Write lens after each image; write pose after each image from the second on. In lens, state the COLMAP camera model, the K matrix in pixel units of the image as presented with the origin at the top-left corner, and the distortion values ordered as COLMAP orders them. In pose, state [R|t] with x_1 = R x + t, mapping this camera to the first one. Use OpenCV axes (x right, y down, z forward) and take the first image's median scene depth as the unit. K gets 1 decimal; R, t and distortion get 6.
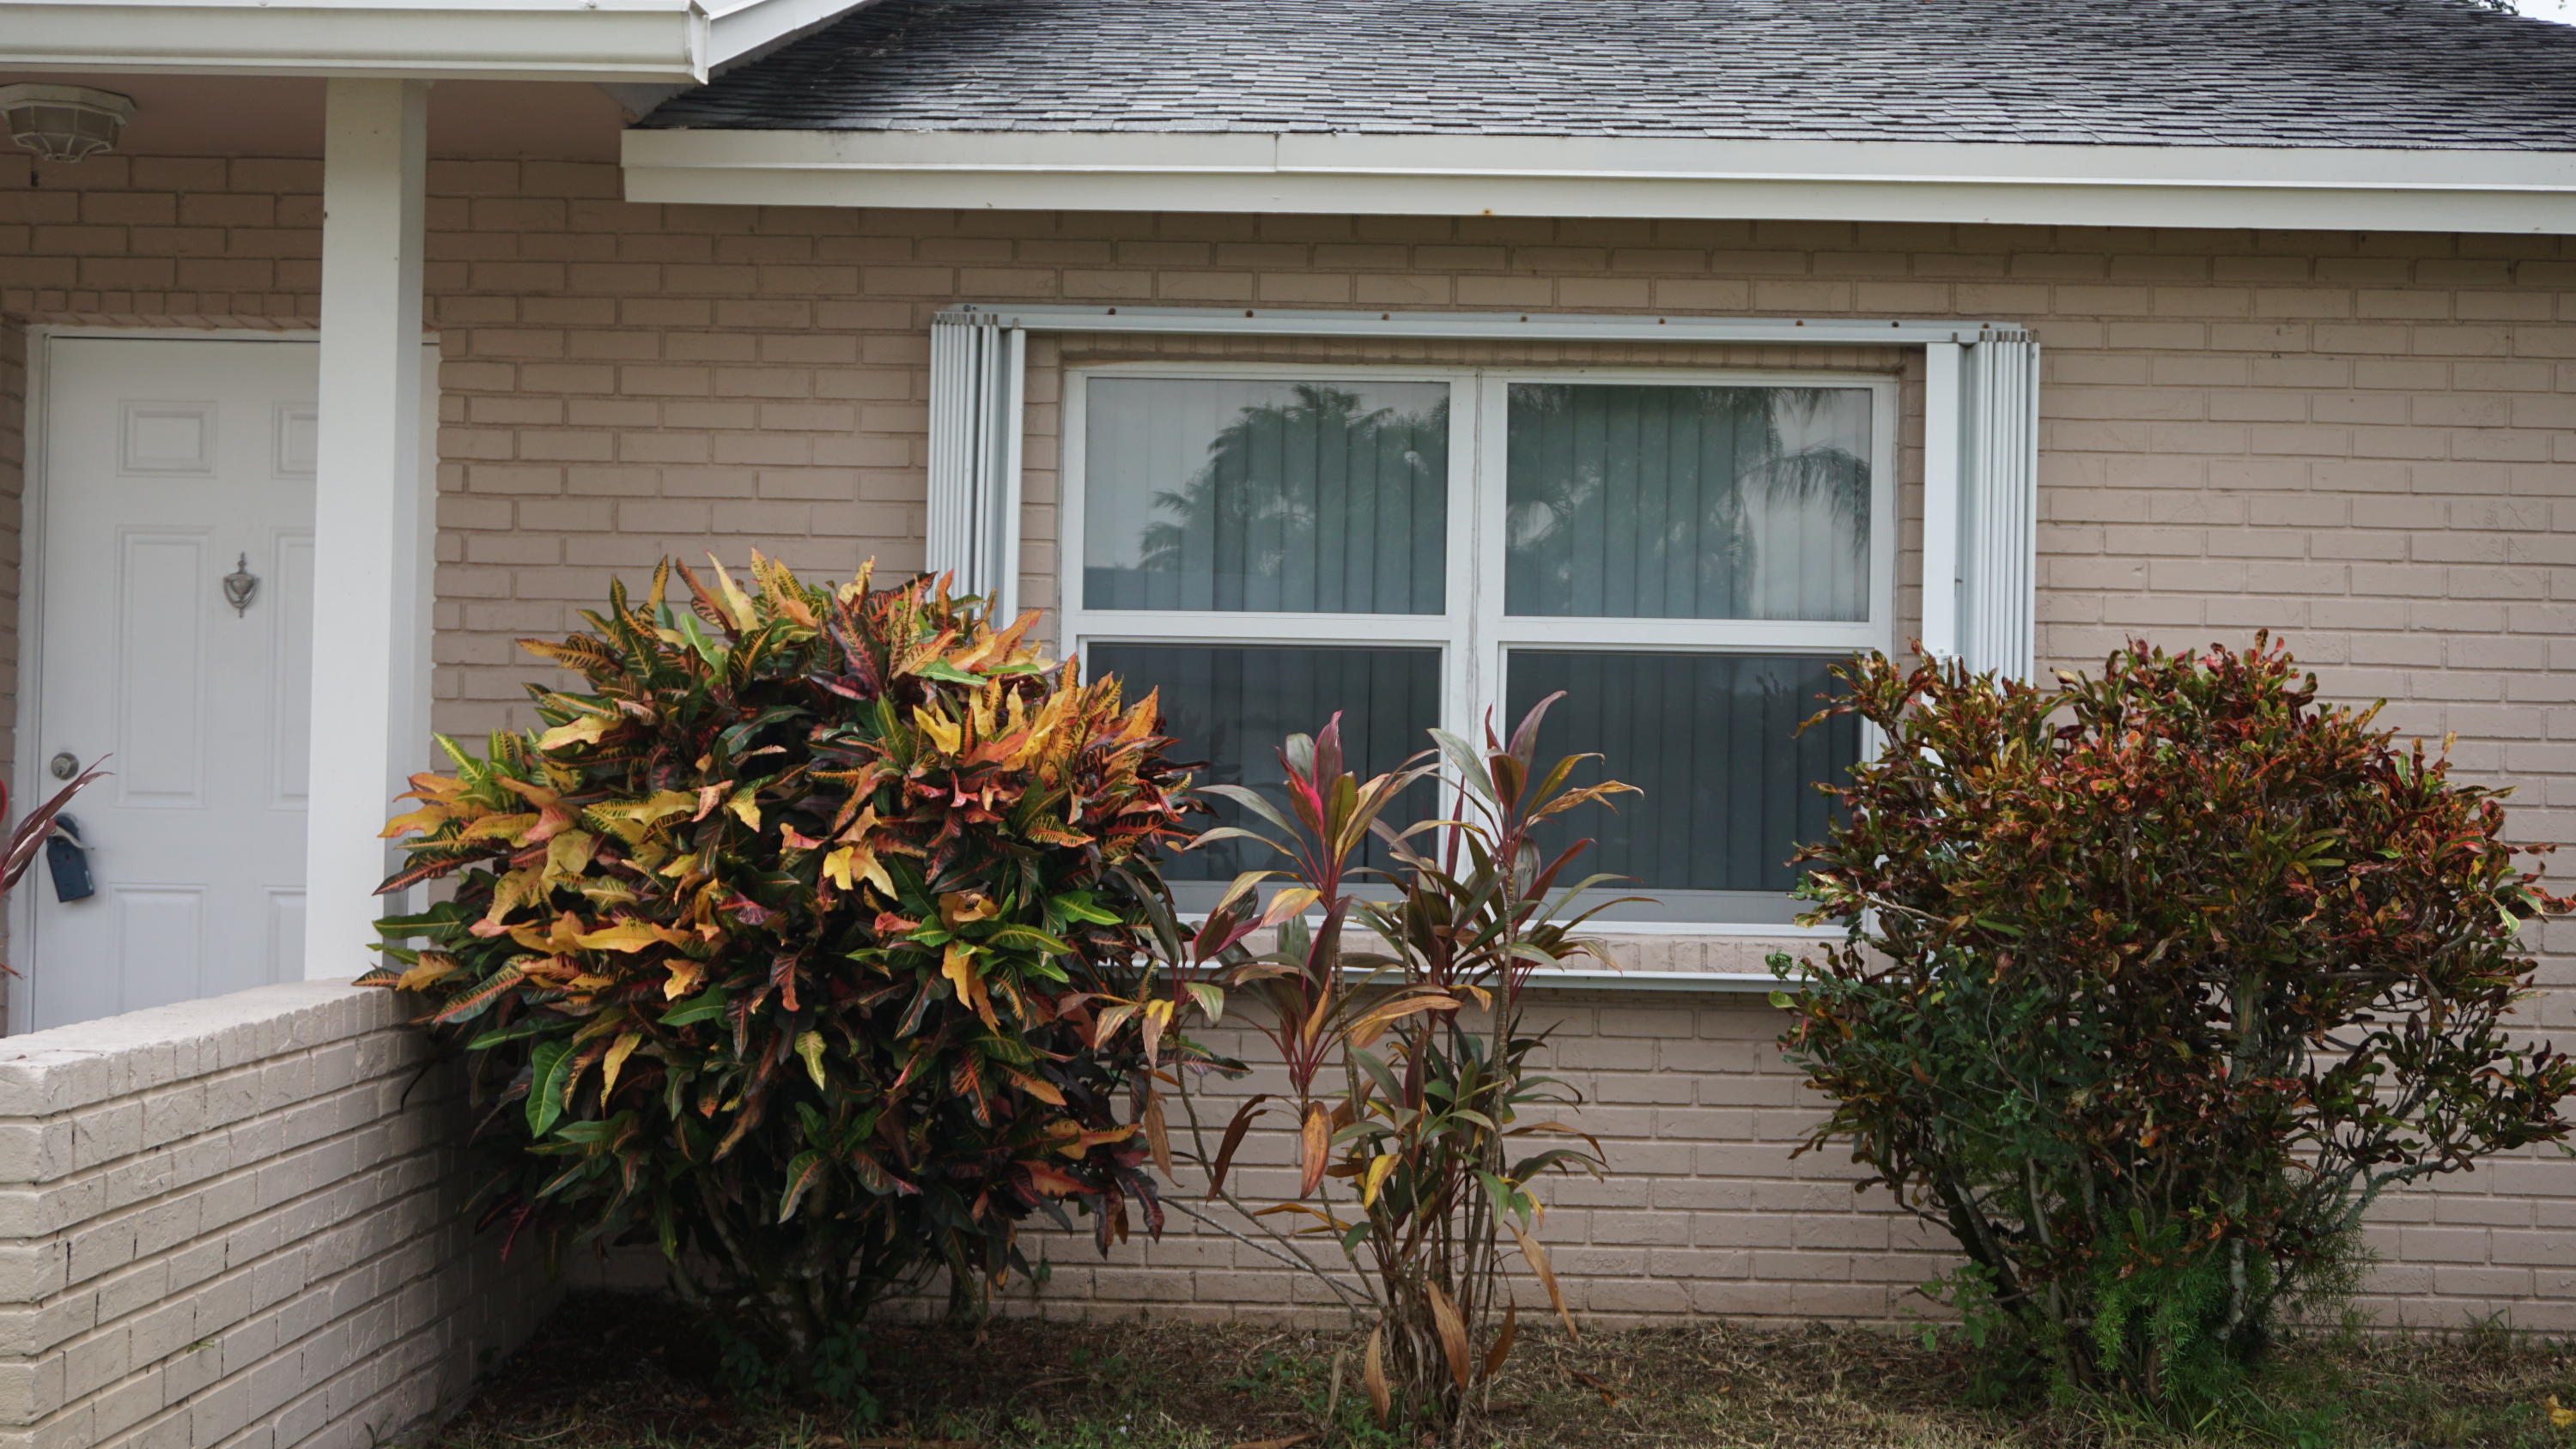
lens RADIAL K [[2966.2, 0, 1293.8], [0, 2966.2, 727.9], [0, 0, 1]] dist [-0.001216, 0.000000]
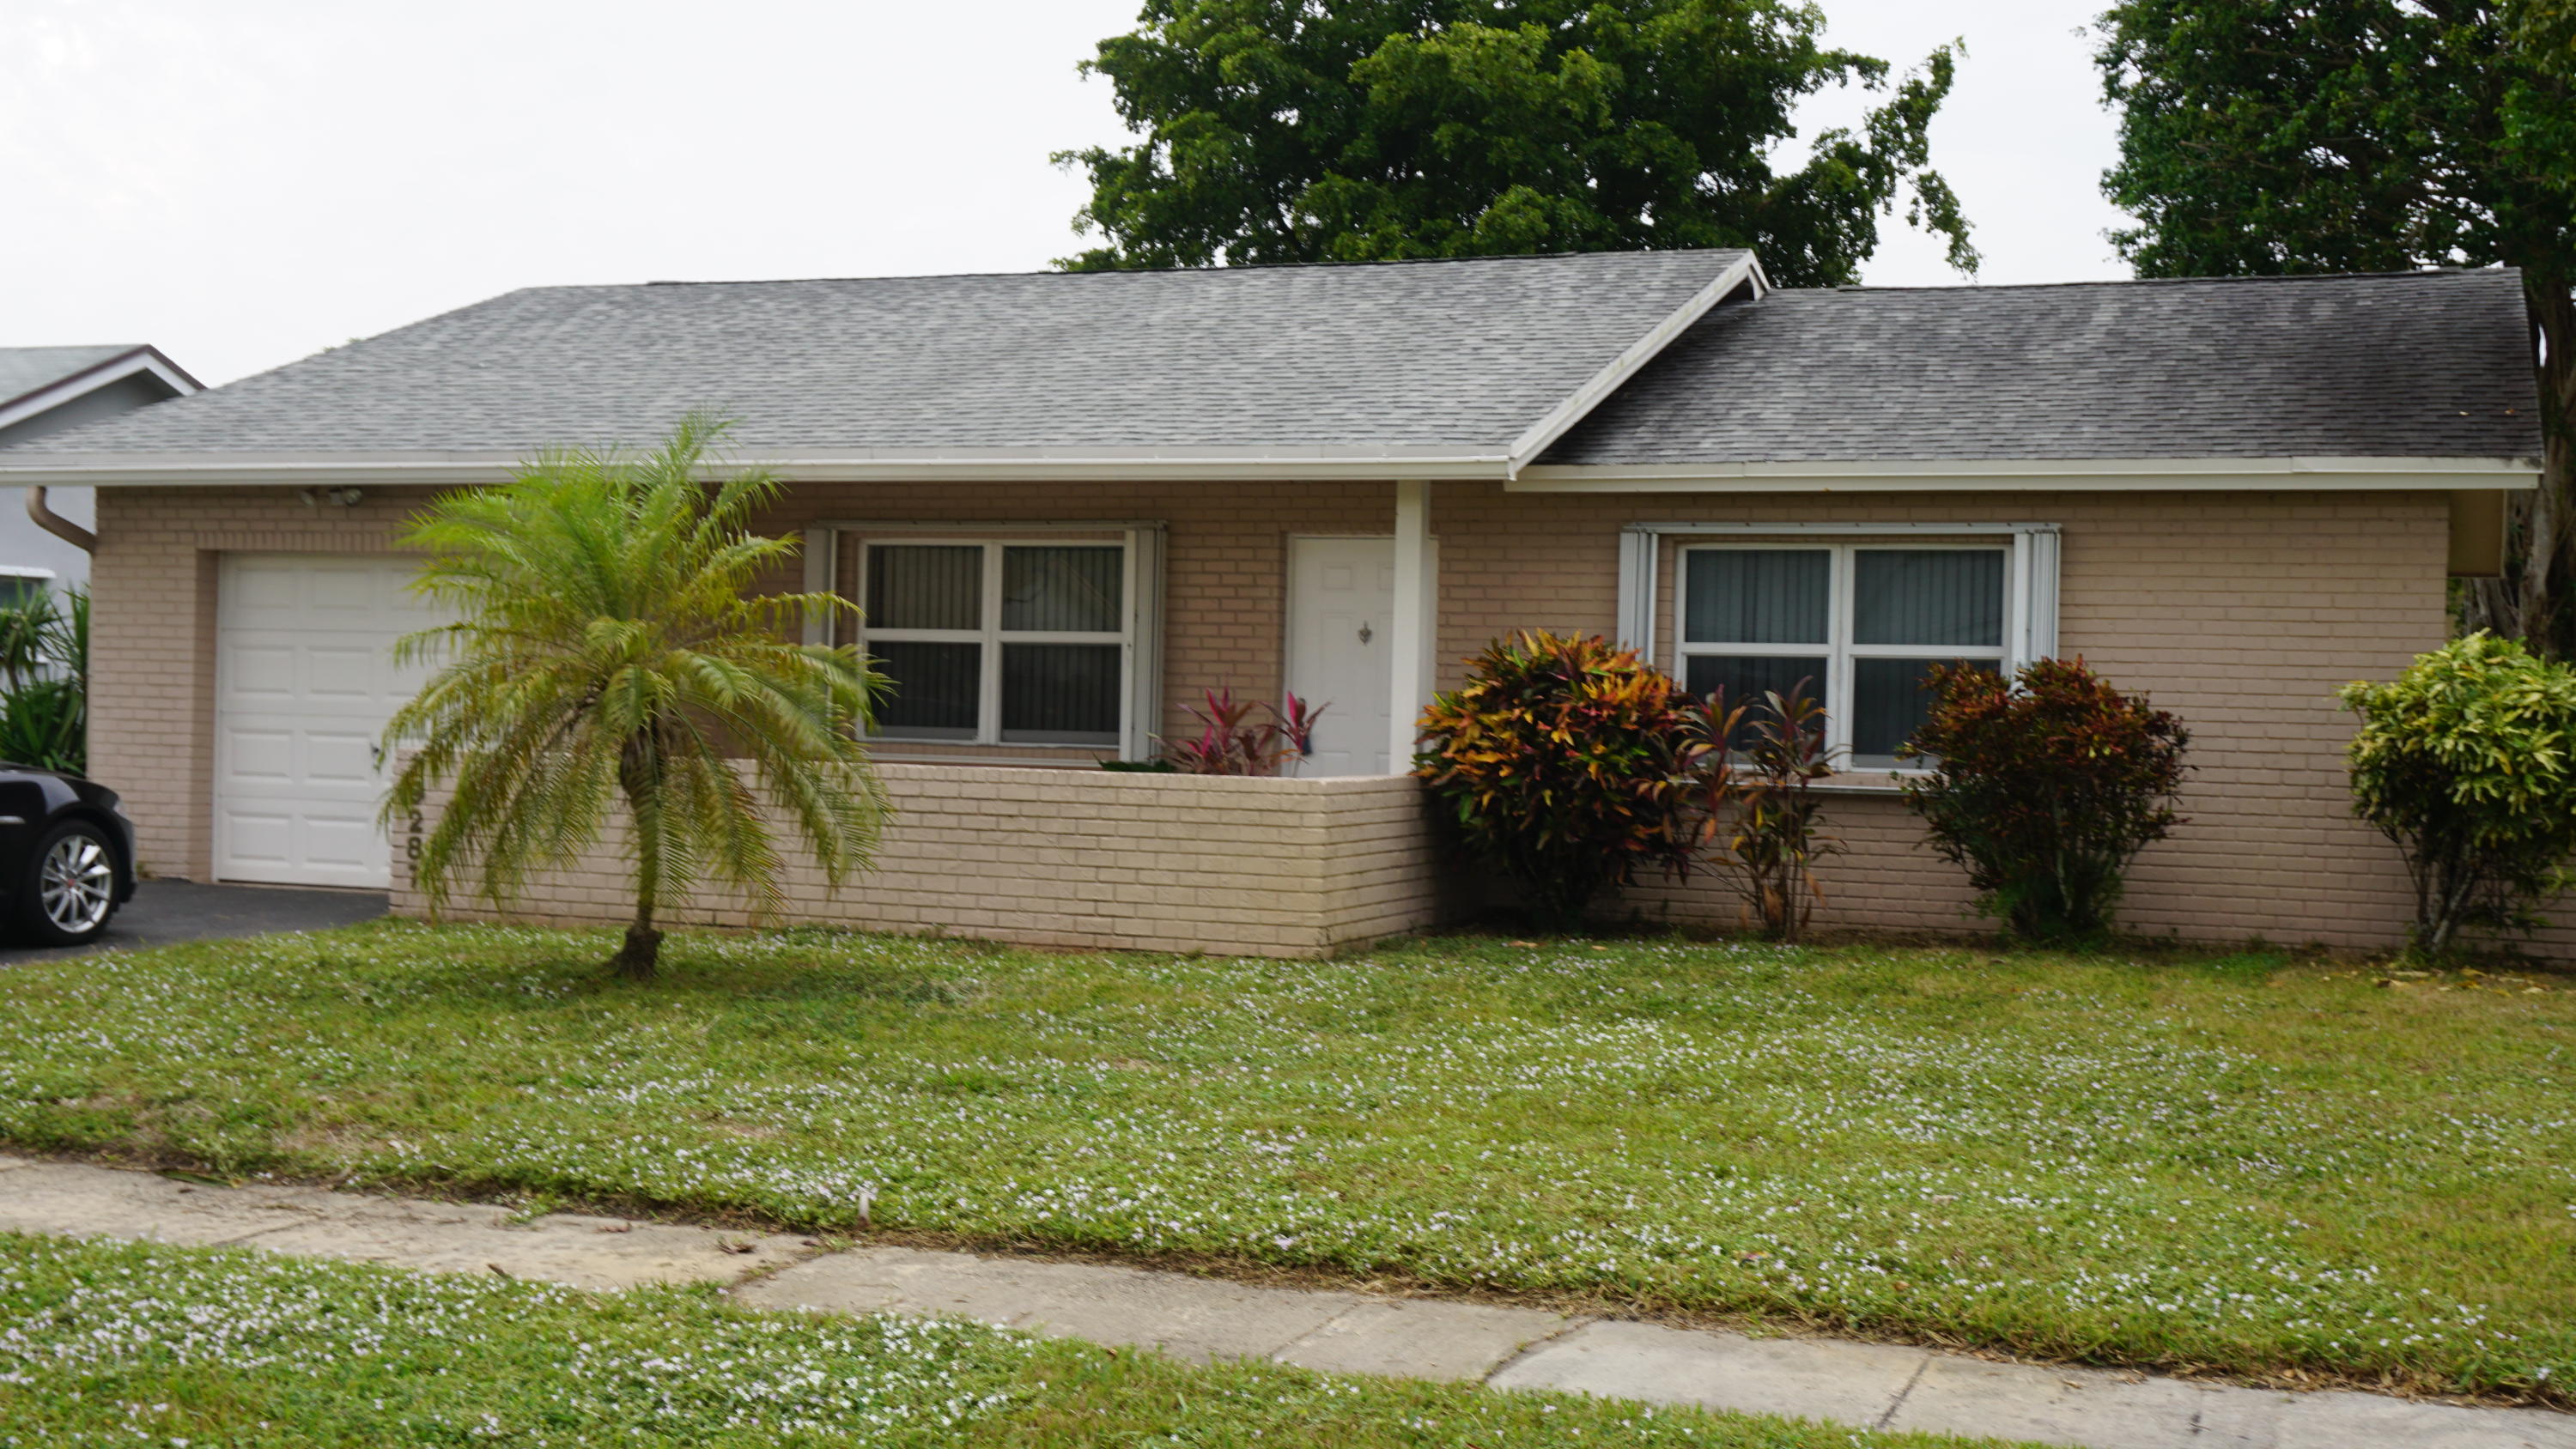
lens RADIAL K [[2966.2, 0, 1289.4], [0, 2966.2, 725.5], [0, 0, 1]] dist [-0.001216, 0.000000]
pose [[0.938983, 0.005438, -0.343920, 0.618498], [-0.000323, 0.999888, 0.014930, -0.008669], [0.343963, -0.013908, 0.938880, -1.901763]]
